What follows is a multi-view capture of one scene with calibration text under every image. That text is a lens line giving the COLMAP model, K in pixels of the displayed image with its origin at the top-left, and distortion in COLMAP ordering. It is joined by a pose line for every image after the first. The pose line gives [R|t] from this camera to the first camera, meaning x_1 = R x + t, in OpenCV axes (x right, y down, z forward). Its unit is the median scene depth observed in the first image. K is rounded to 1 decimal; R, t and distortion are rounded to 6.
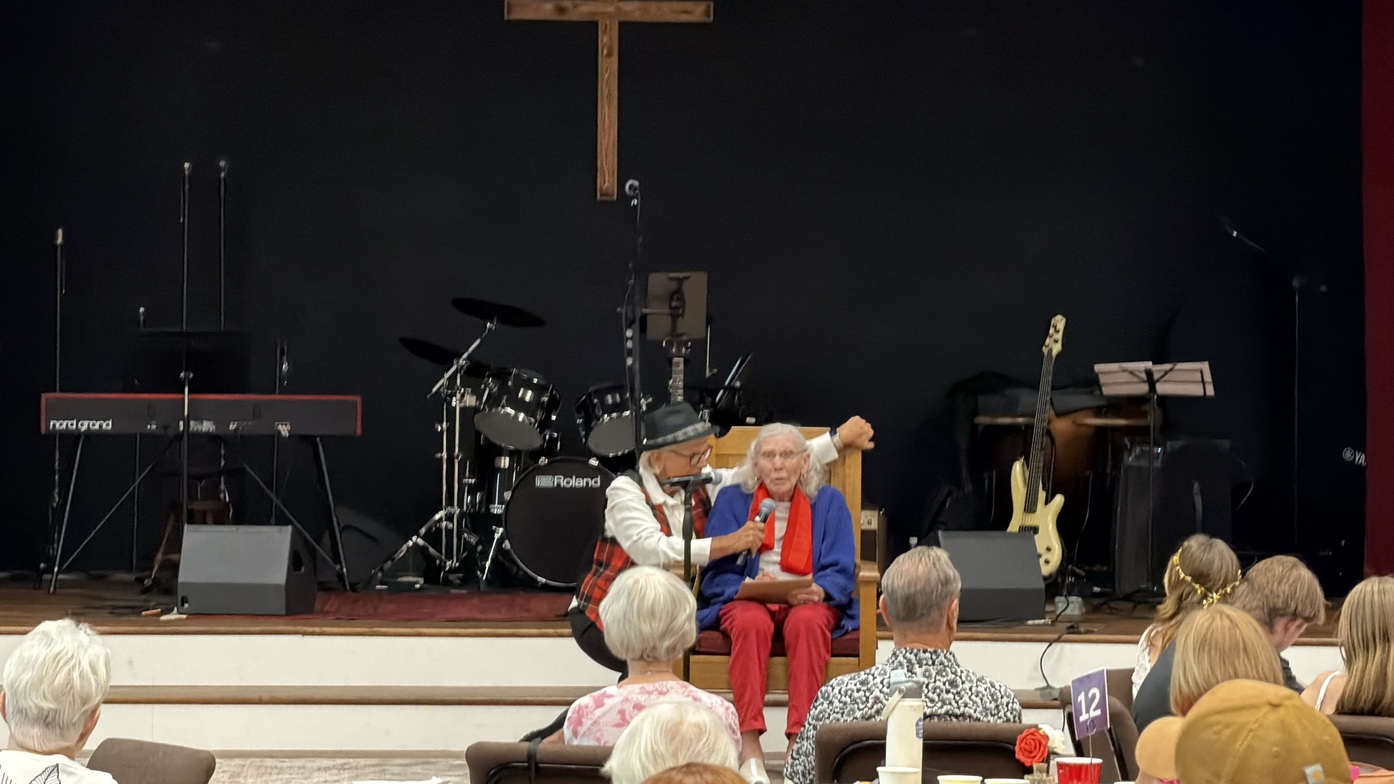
lens RADIAL K [[5390.8, 0, 697.0], [0, 5390.8, 392.0], [0, 0, 1]] dist [0.444623, -6.901579]
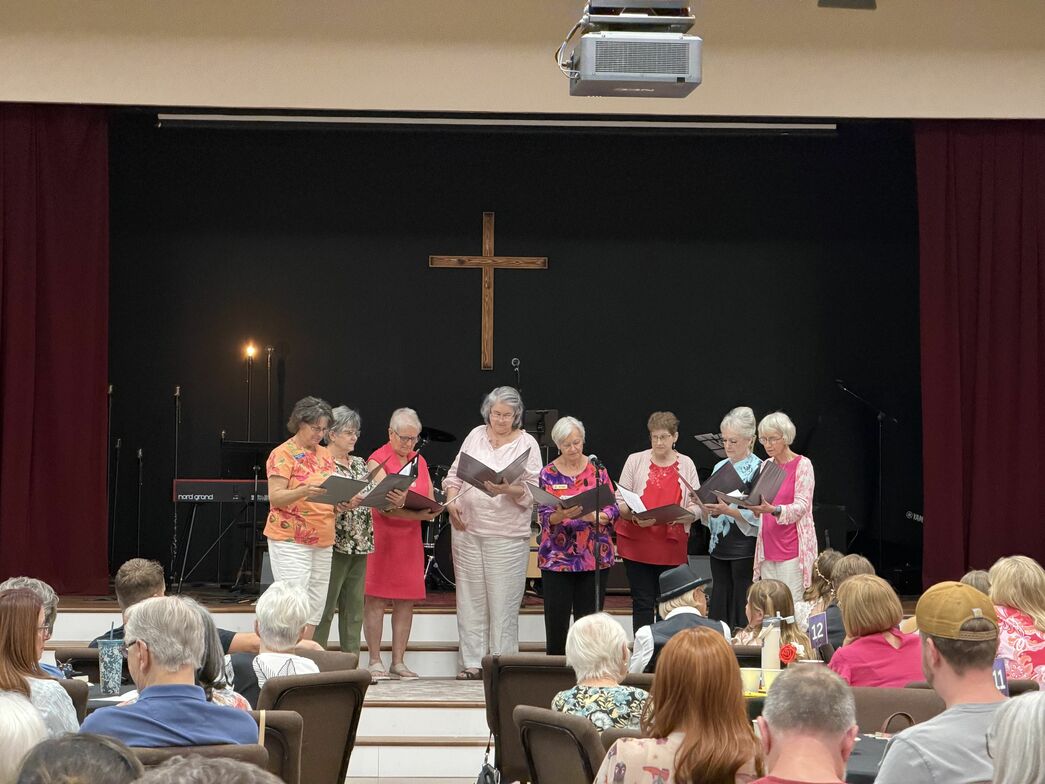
lens RADIAL K [[3333.0, 0, 522.5], [0, 3333.0, 392.0], [0, 0, 1]] dist [0.220090, -1.706602]
pose [[0.999829, -0.000118, 0.018504, -0.027112], [0.000674, 0.999548, -0.030055, 0.004523], [-0.018492, 0.030063, 0.999377, -0.090169]]
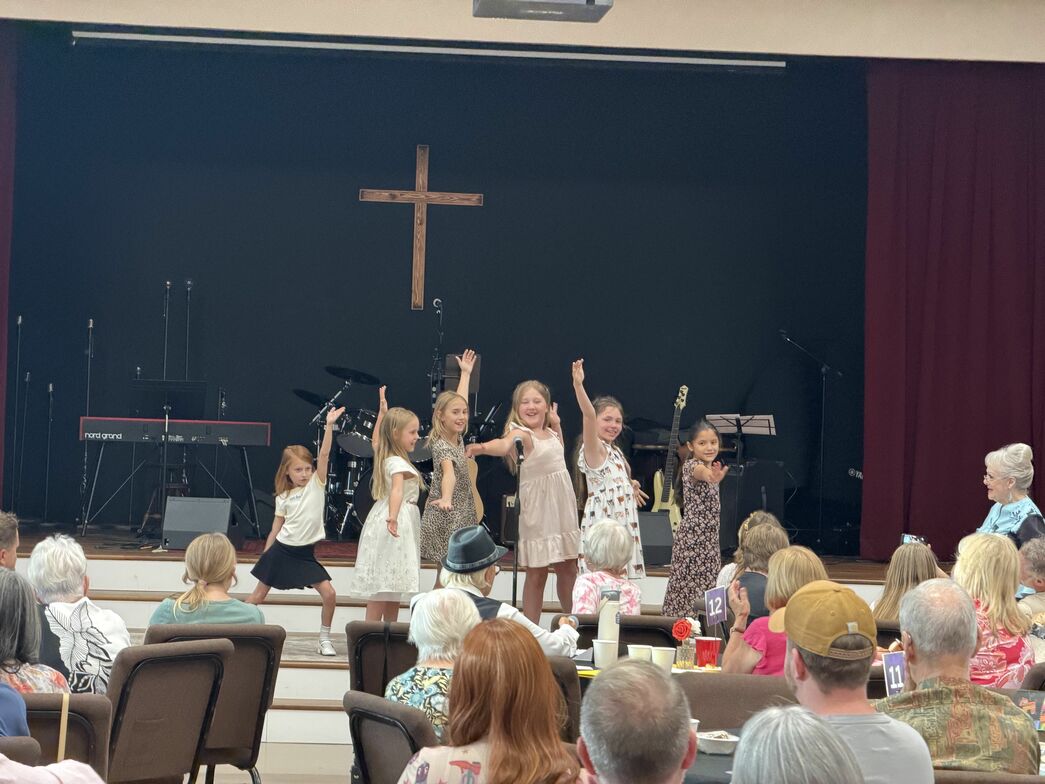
lens RADIAL K [[3320.3, 0, 522.5], [0, 3320.3, 392.0], [0, 0, 1]] dist [0.296143, -0.958834]
pose [[0.999396, 0.024949, 0.024185, -0.008964], [-0.024672, 0.999627, -0.011697, 0.001330], [-0.024468, 0.011093, 0.999639, -0.038078]]
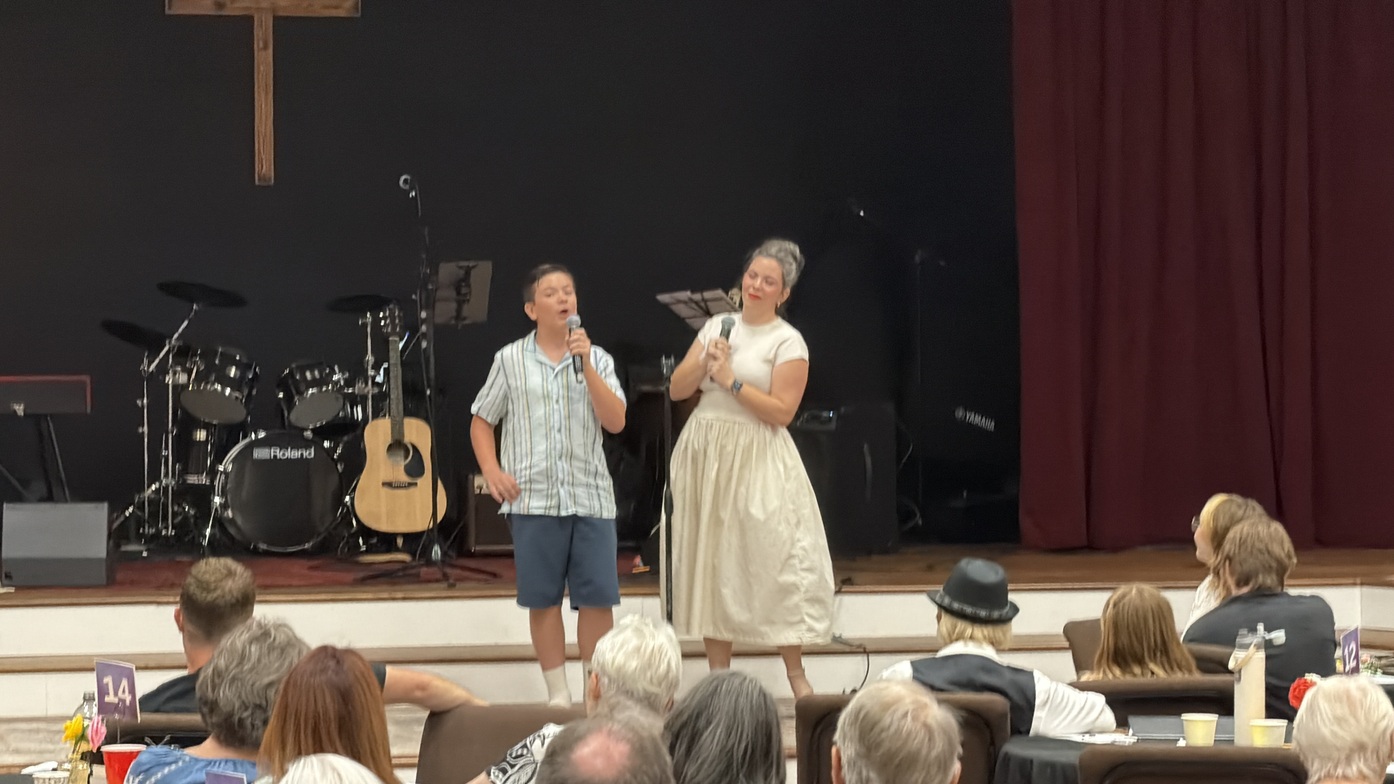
lens RADIAL K [[5390.8, 0, 697.0], [0, 5390.8, 392.0], [0, 0, 1]] dist [0.444623, -6.901579]
pose [[0.979819, -0.016766, 0.199180, -0.156238], [0.013968, 0.999783, 0.015446, -0.010817], [-0.199396, -0.012352, 0.979841, -0.062621]]
